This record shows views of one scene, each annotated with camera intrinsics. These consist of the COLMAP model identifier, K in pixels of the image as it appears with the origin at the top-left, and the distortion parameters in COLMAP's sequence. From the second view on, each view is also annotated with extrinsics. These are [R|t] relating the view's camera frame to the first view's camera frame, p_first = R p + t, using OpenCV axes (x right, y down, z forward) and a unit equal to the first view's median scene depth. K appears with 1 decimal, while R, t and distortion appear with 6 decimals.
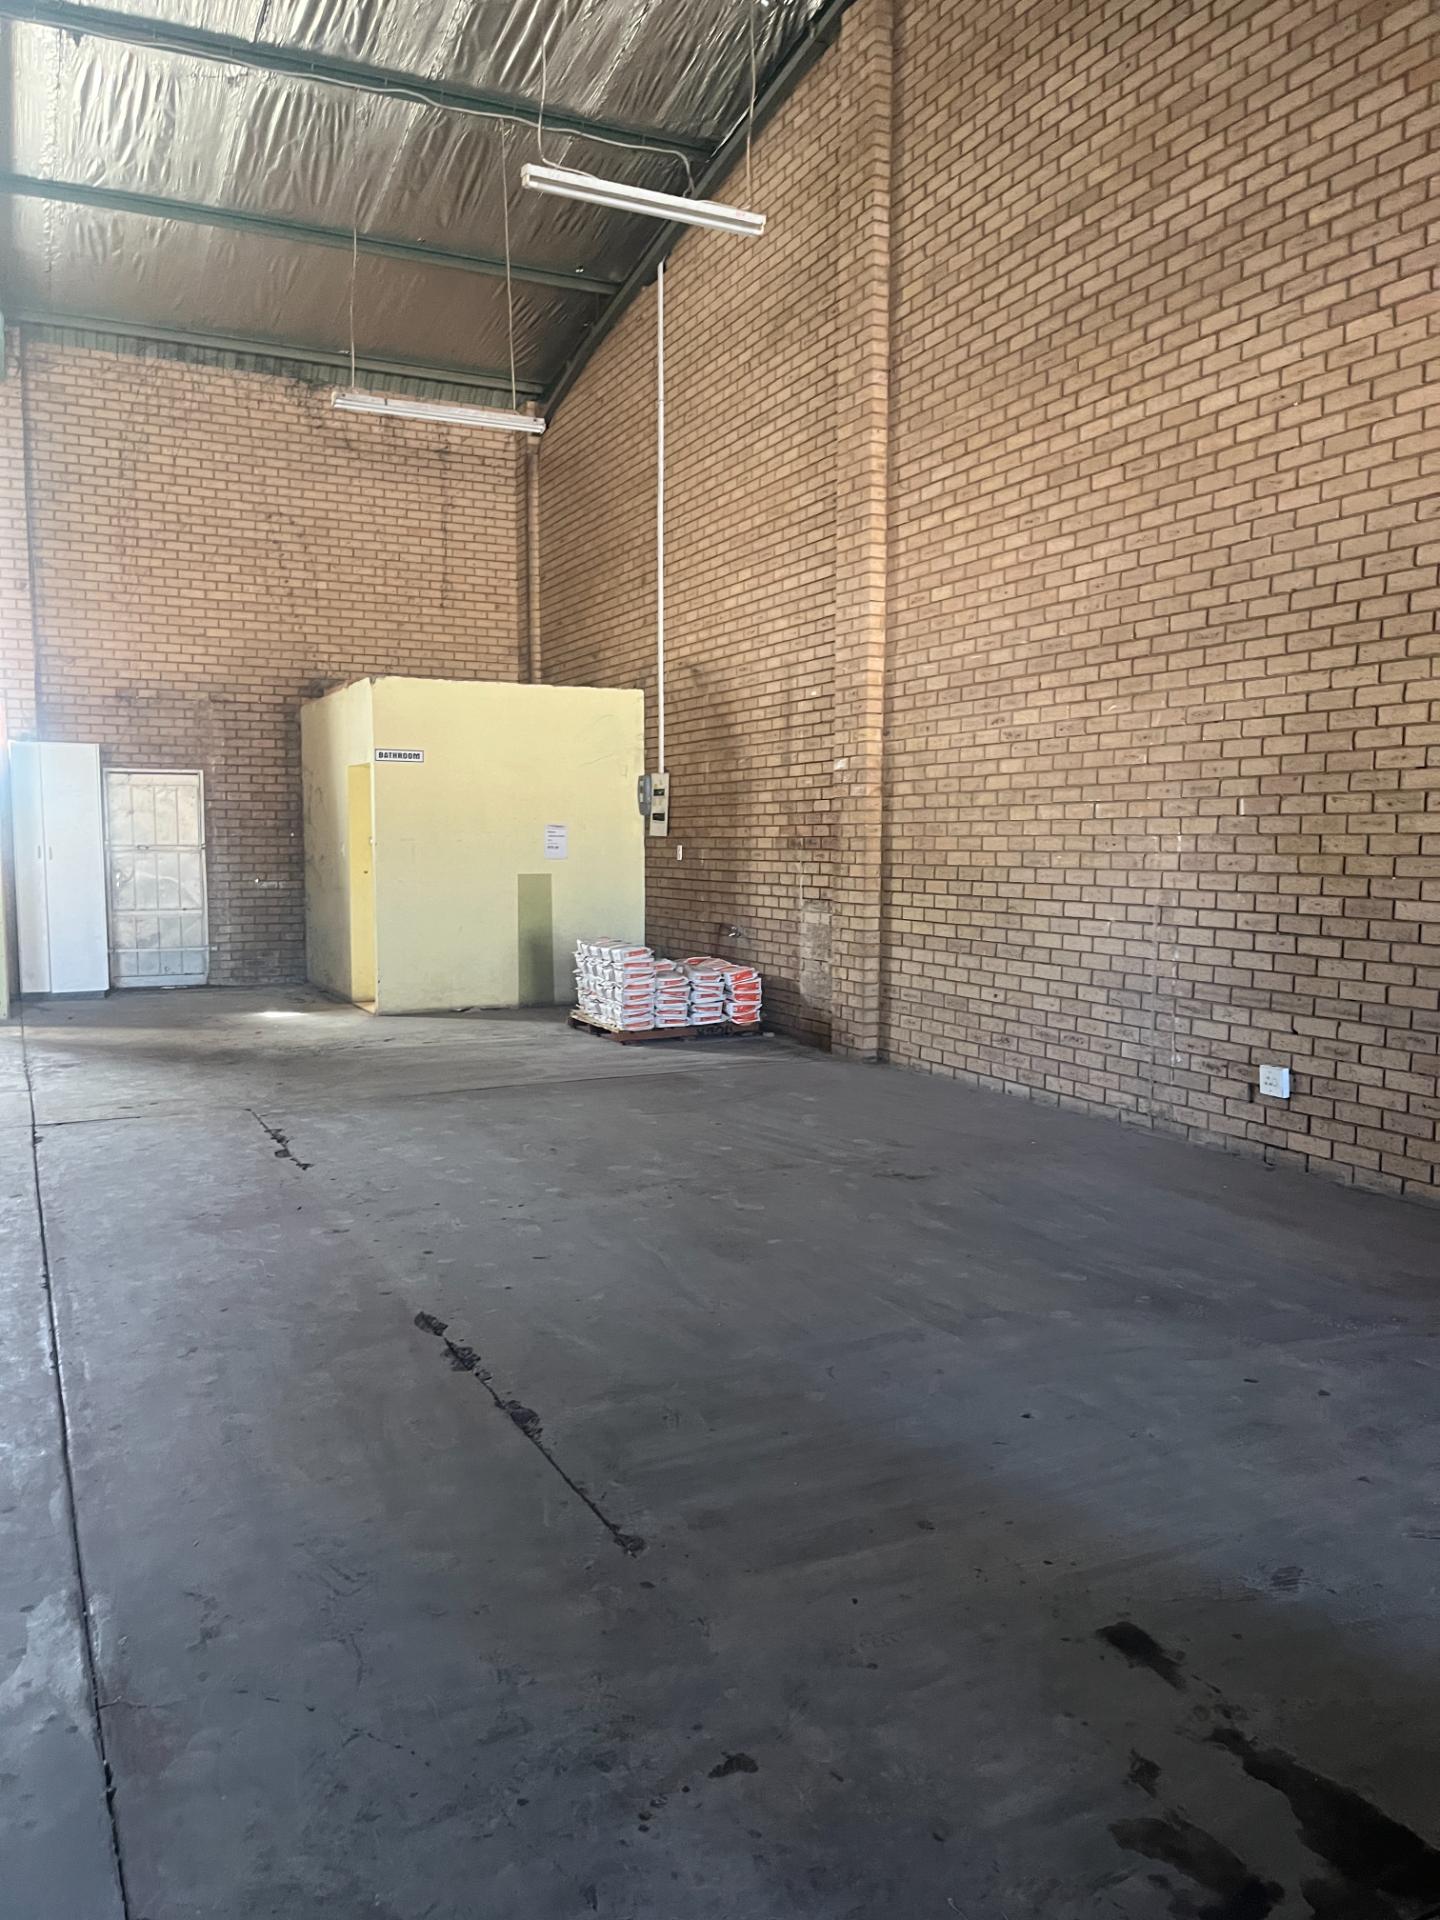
lens RADIAL K [[1469.1, 0, 718.1], [0, 1469.1, 961.6], [0, 0, 1]] dist [0.039057, -0.012337]
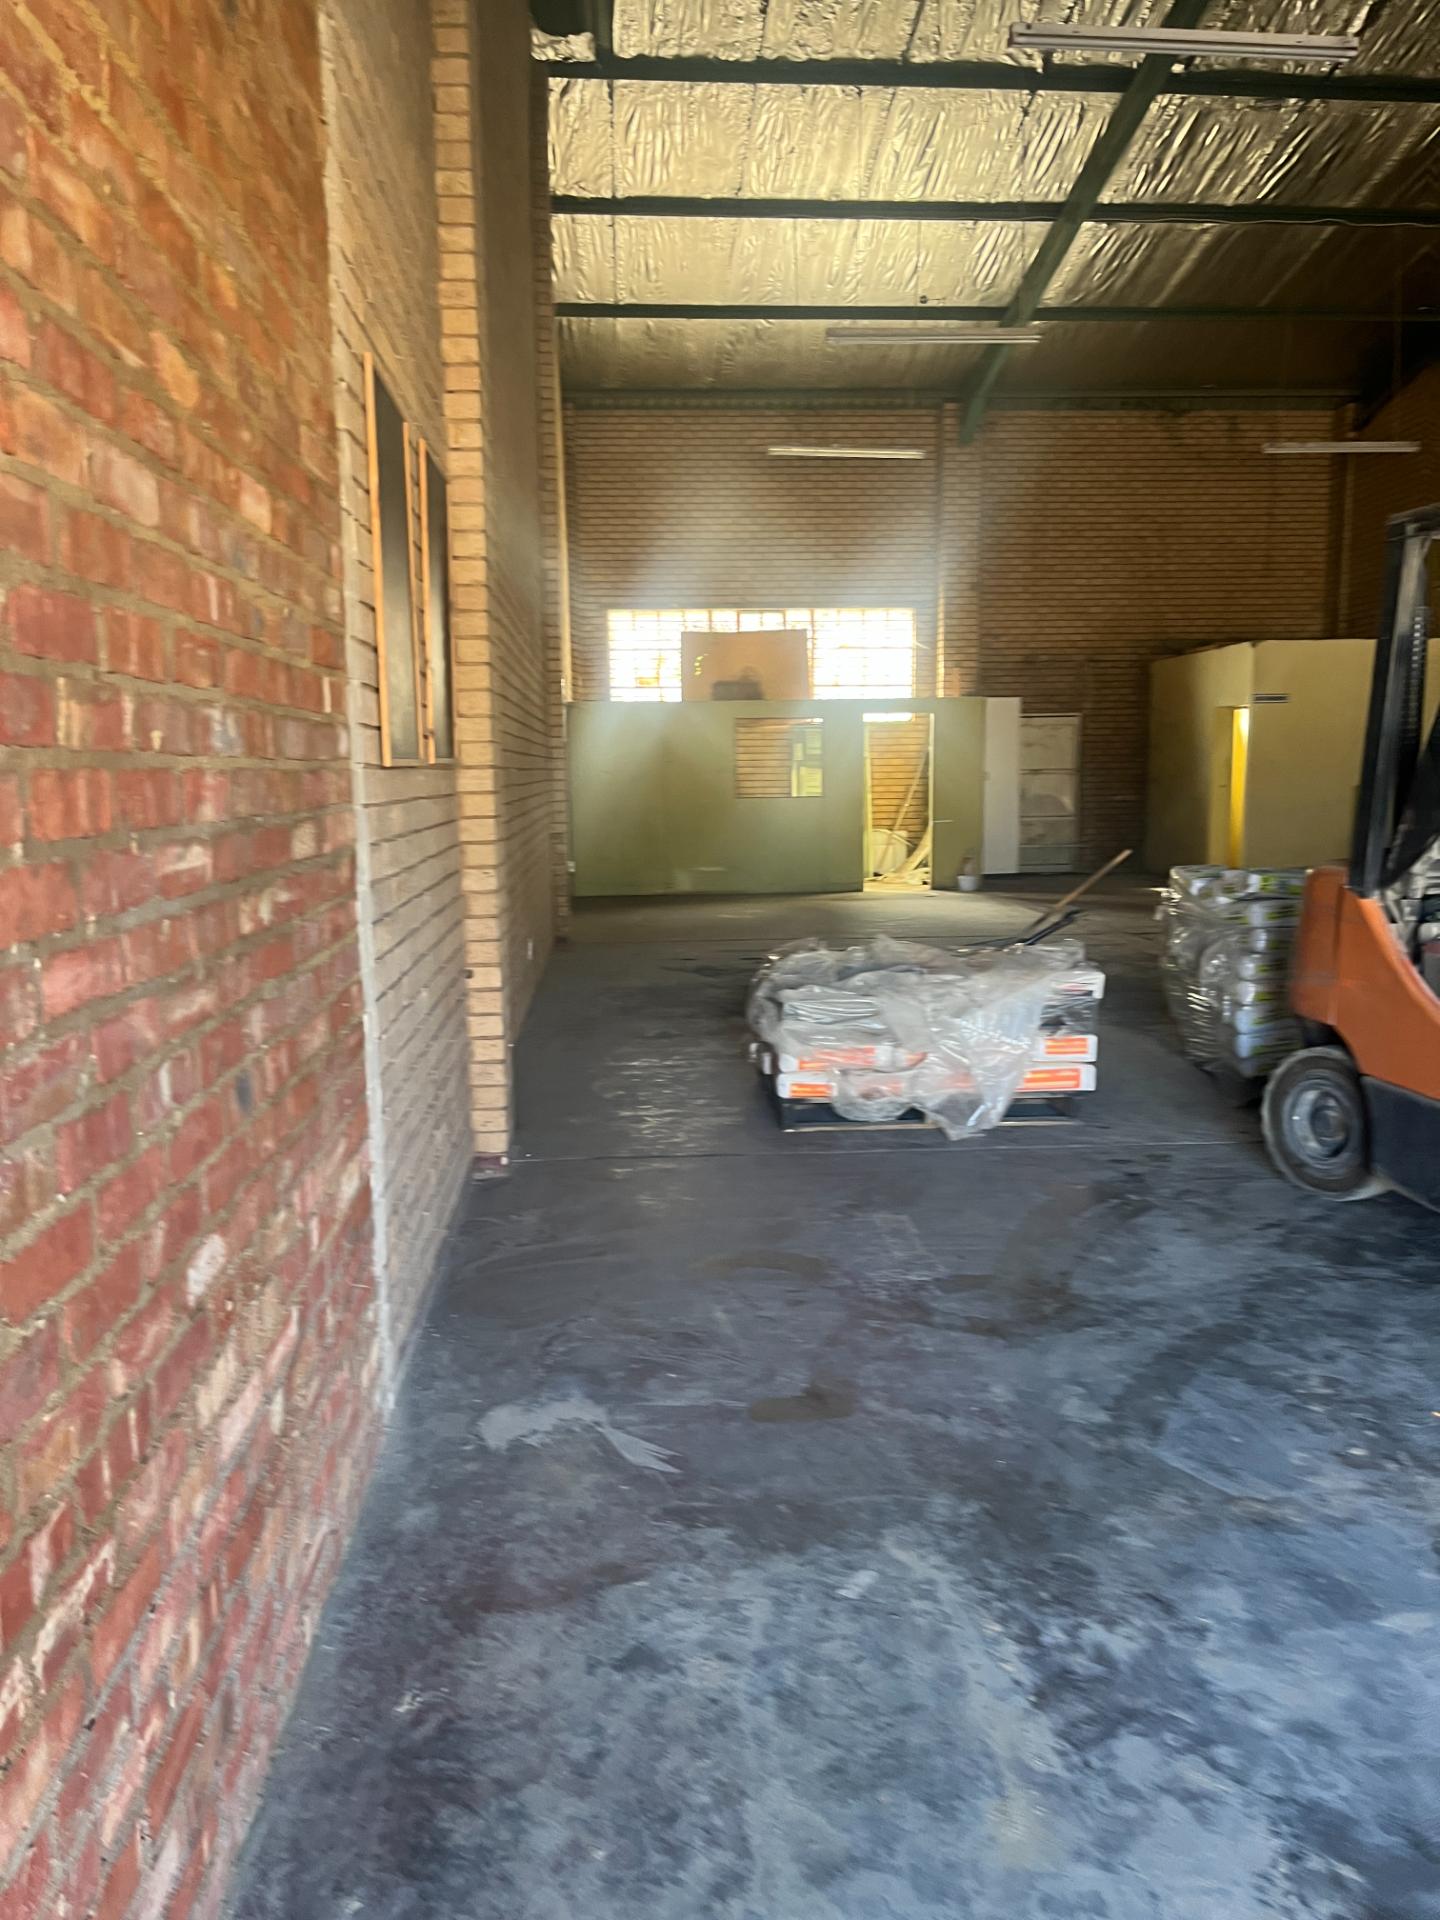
lens RADIAL K [[1469.1, 0, 721.5], [0, 1469.1, 962.4], [0, 0, 1]] dist [0.039057, -0.012337]
pose [[0.928008, 0.034957, -0.370917, -0.145348], [-0.014694, 0.998248, 0.057317, 0.026534], [0.372271, -0.047740, 0.926895, -0.391960]]
